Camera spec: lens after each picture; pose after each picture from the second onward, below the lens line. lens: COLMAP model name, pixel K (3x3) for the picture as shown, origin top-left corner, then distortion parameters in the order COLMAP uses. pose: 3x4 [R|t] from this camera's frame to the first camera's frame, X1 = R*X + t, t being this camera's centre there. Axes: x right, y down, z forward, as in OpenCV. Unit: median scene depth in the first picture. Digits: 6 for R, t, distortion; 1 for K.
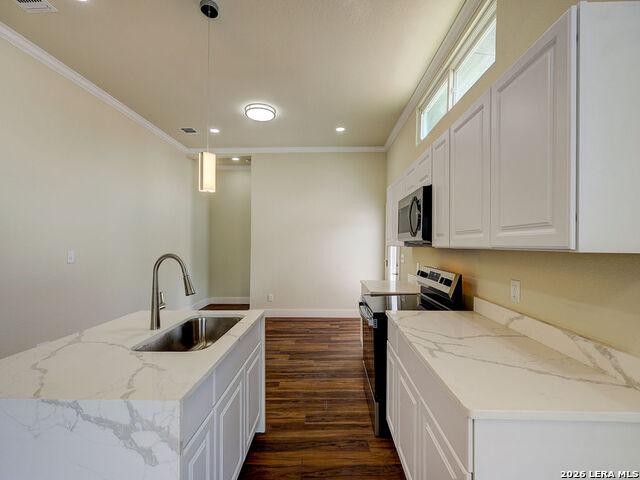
lens RADIAL K [[289.5, 0, 319.8], [0, 289.5, 244.1], [0, 0, 1]] dist [0.001246, 0.000651]
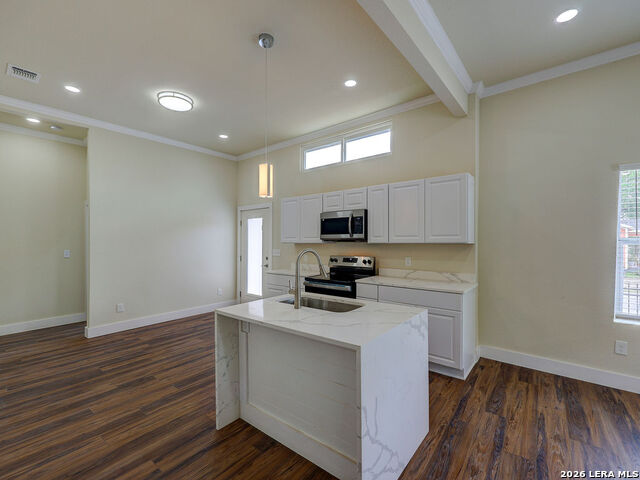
lens RADIAL K [[289.5, 0, 318.1], [0, 289.5, 243.5], [0, 0, 1]] dist [0.001246, 0.000651]
pose [[0.608877, -0.008656, 0.793217, -1.011396], [0.004756, 0.999962, 0.007262, -0.001026], [-0.793250, -0.000650, 0.608895, 0.099364]]
